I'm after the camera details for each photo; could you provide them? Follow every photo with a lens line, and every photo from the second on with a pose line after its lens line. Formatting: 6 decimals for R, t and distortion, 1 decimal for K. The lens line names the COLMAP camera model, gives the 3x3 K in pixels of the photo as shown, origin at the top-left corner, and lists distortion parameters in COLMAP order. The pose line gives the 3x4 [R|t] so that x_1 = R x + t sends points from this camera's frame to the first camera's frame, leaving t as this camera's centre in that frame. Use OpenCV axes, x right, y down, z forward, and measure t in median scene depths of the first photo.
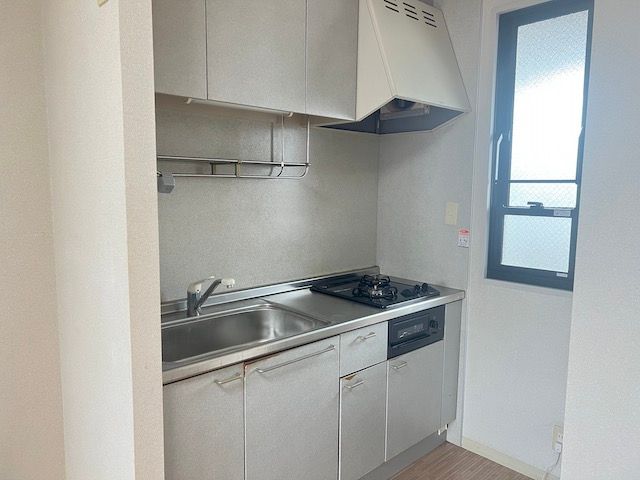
lens RADIAL K [[485.0, 0, 324.4], [0, 485.0, 240.7], [0, 0, 1]] dist [0.024924, 0.000046]
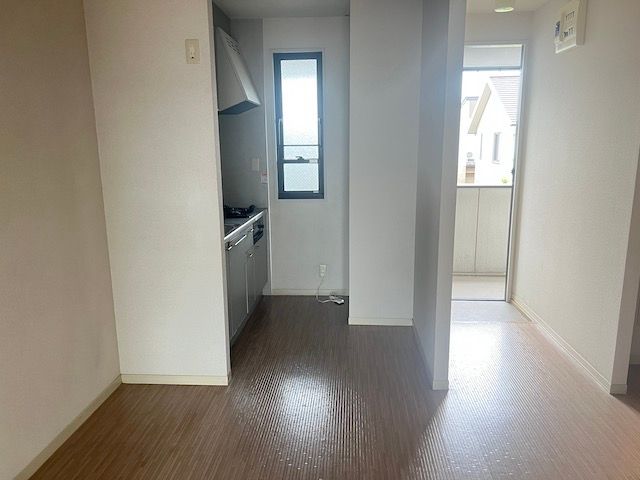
lens RADIAL K [[492.0, 0, 319.3], [0, 492.0, 253.3], [0, 0, 1]] dist [-0.001337, -0.003234]
pose [[0.739158, -0.160281, 0.654183, -0.828229], [0.085170, 0.985718, 0.145277, 0.022355], [-0.668125, -0.051666, 0.742253, -0.512597]]
